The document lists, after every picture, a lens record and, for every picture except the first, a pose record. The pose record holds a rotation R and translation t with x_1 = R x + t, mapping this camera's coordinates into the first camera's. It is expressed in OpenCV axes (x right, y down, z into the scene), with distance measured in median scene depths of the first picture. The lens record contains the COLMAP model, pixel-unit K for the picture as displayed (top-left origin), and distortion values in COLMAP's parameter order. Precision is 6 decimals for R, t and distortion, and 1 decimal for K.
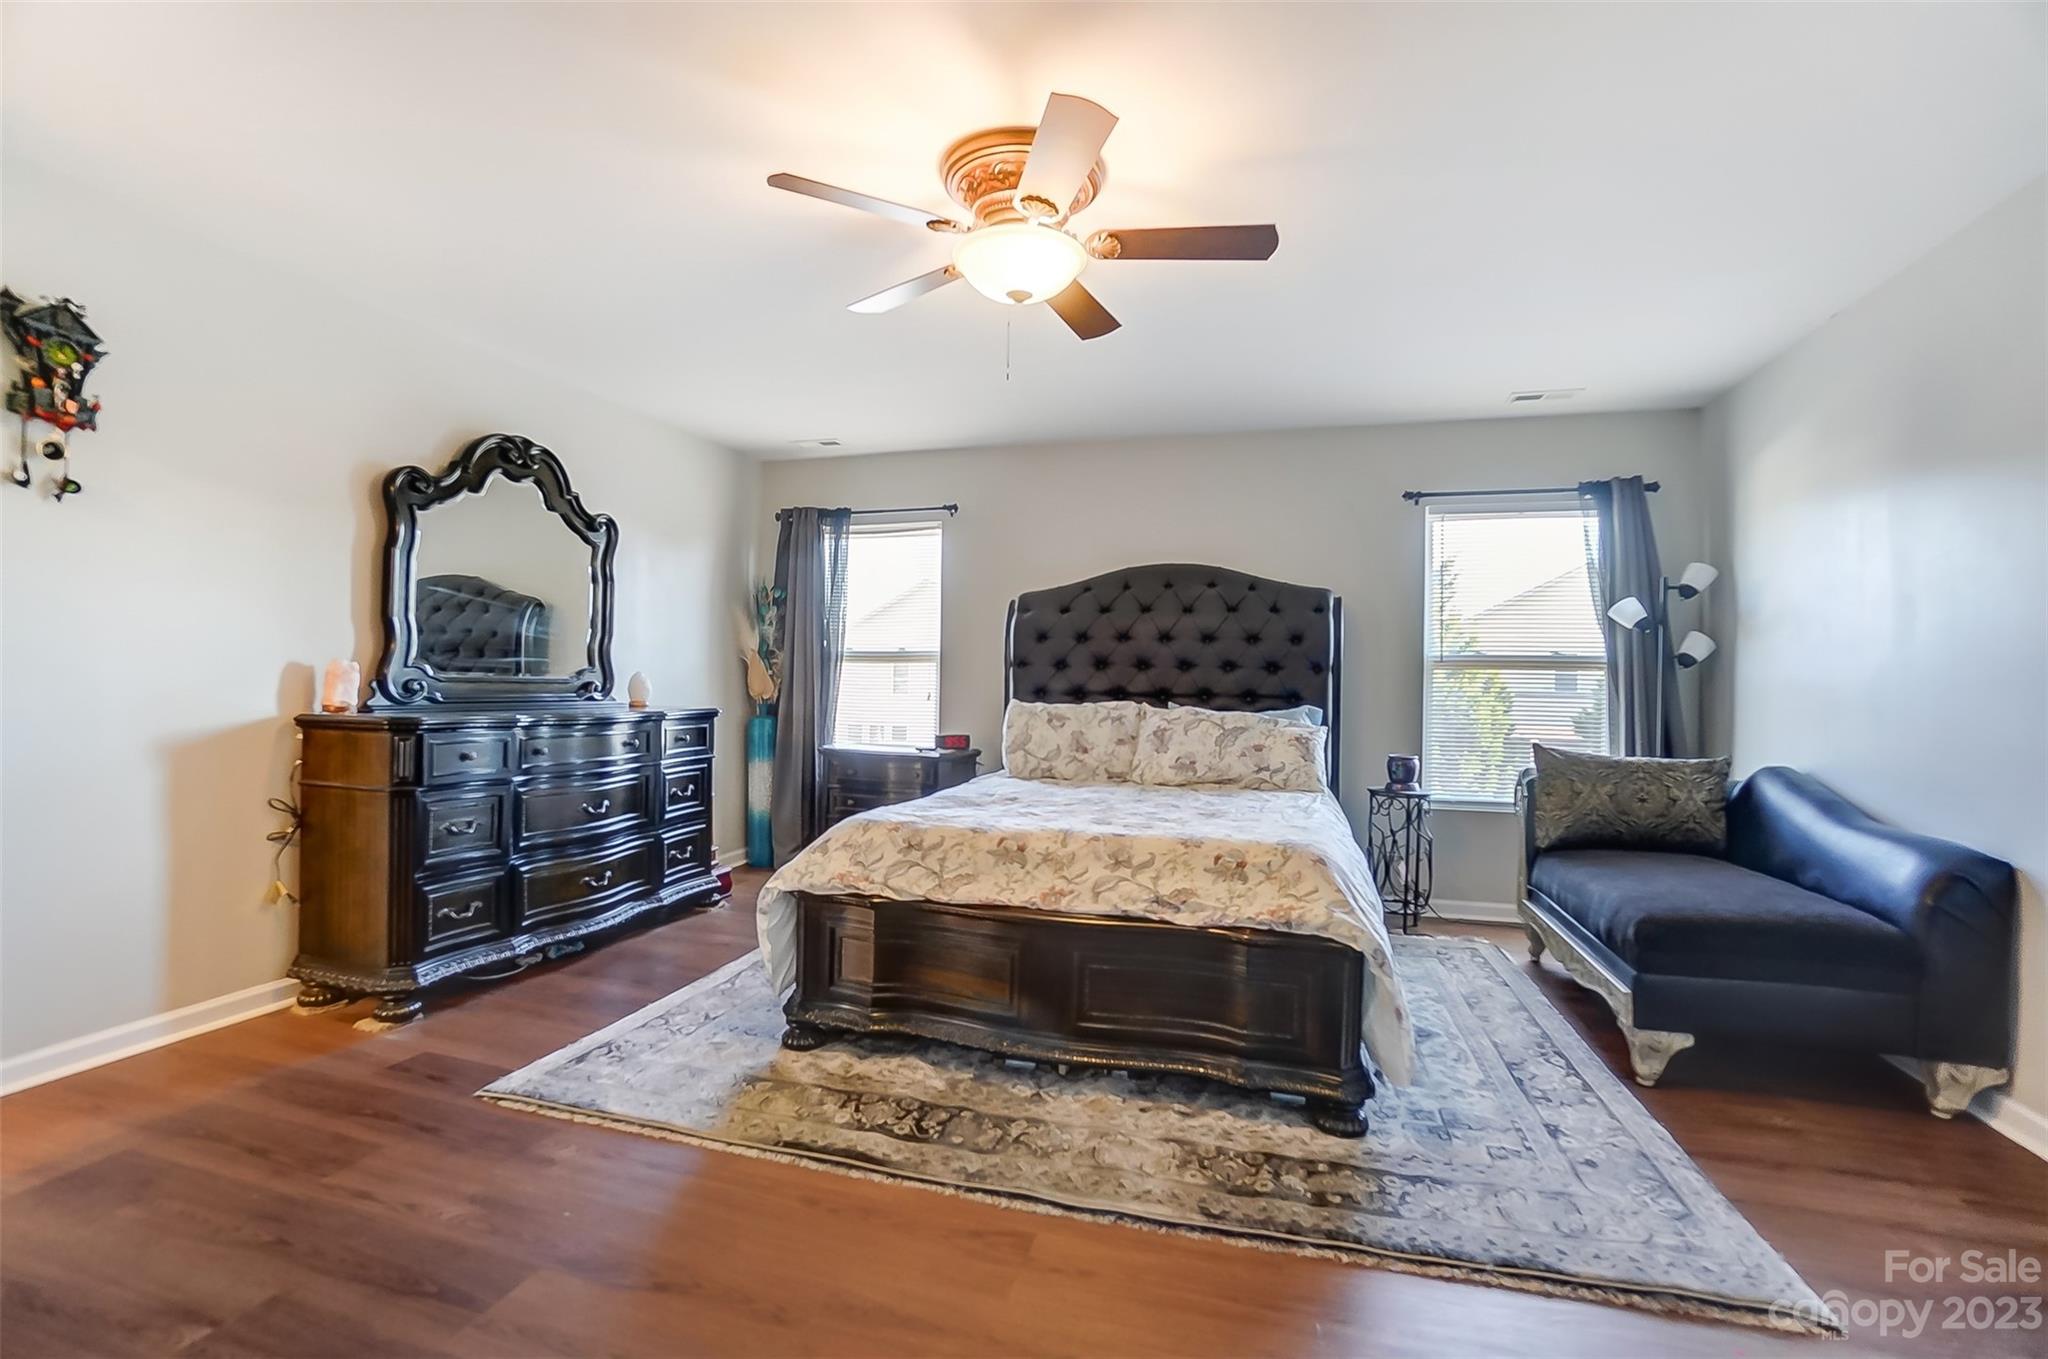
lens RADIAL K [[914.6, 0, 1019.6], [0, 914.6, 672.7], [0, 0, 1]] dist [-0.045745, 0.000925]
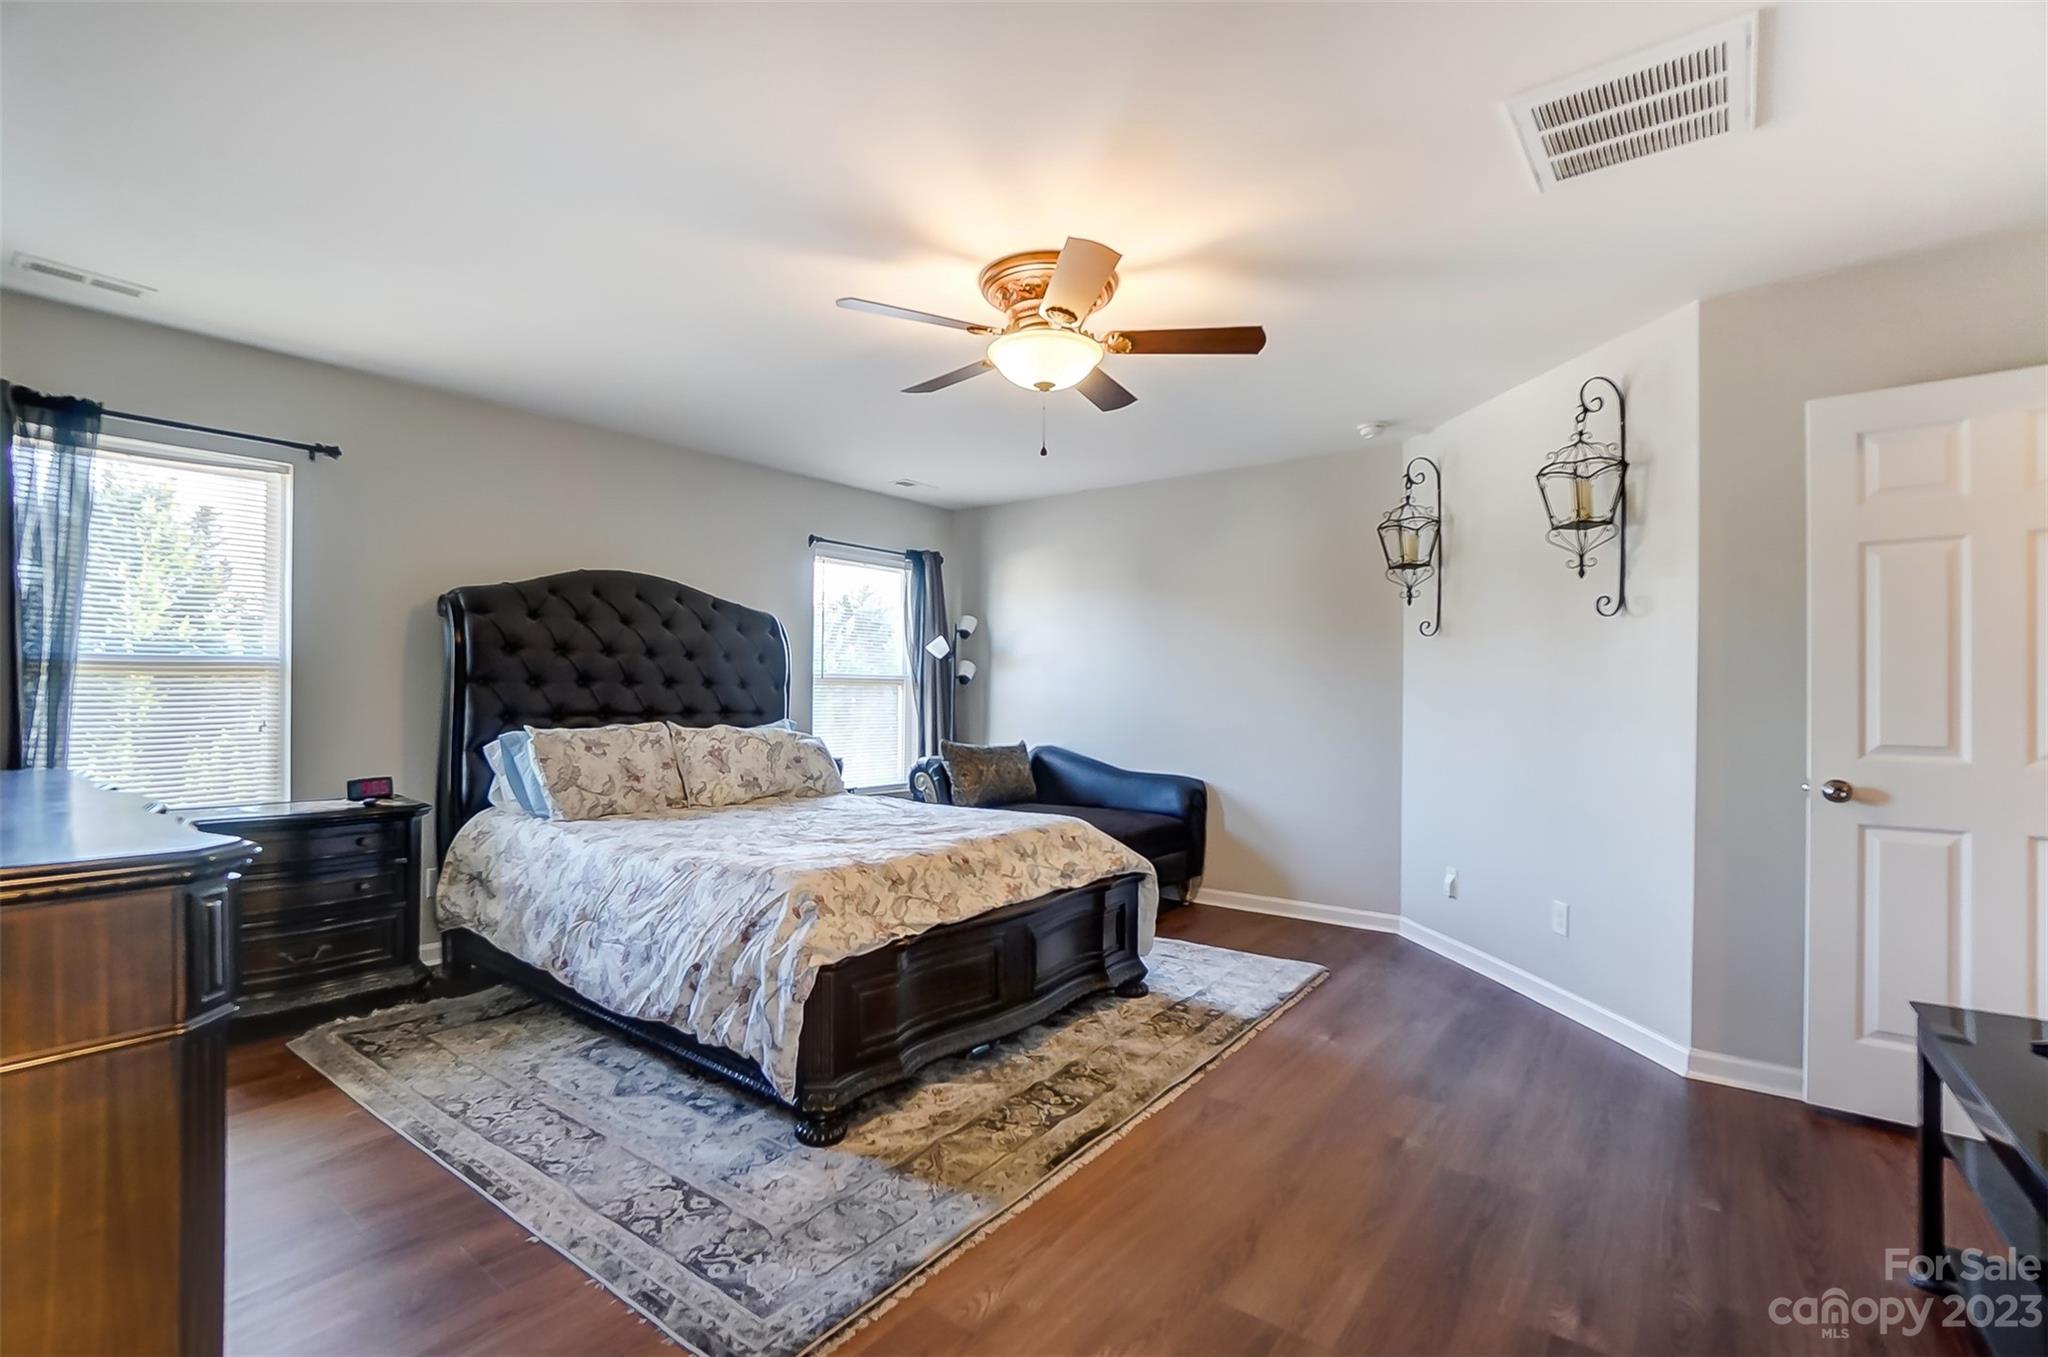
lens RADIAL K [[914.6, 0, 1019.6], [0, 914.6, 671.7], [0, 0, 1]] dist [-0.045745, 0.000925]
pose [[0.355308, 0.008655, 0.934709, -0.672631], [-0.010552, 0.999931, -0.005248, -0.020413], [-0.934690, -0.007998, 0.355375, 0.361077]]
